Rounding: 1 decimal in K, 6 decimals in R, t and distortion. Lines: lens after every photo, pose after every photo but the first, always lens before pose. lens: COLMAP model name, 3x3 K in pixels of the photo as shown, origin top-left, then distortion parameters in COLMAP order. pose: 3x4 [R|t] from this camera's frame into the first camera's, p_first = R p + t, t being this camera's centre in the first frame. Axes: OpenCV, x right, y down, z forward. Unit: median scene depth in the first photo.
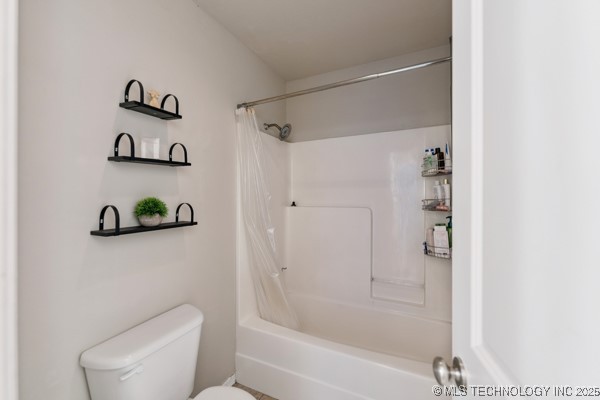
lens RADIAL K [[244.3, 0, 299.4], [0, 244.3, 196.3], [0, 0, 1]] dist [0.001278, -0.001798]
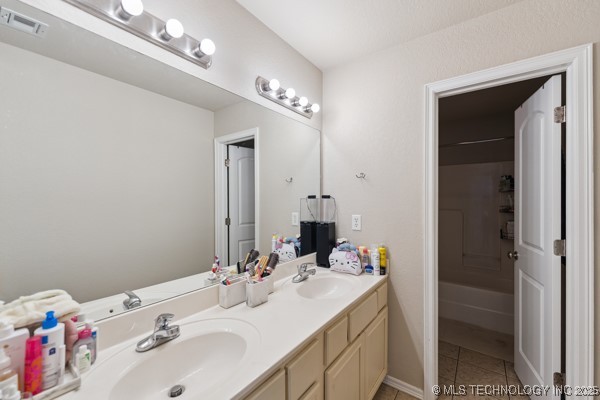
lens RADIAL K [[244.3, 0, 300.5], [0, 244.3, 201.2], [0, 0, 1]] dist [0.001278, -0.001798]
pose [[0.980936, 0.008470, -0.194148, -0.522009], [-0.009788, 0.999935, -0.005831, 0.003189], [0.194086, 0.007620, 0.980955, -0.931988]]
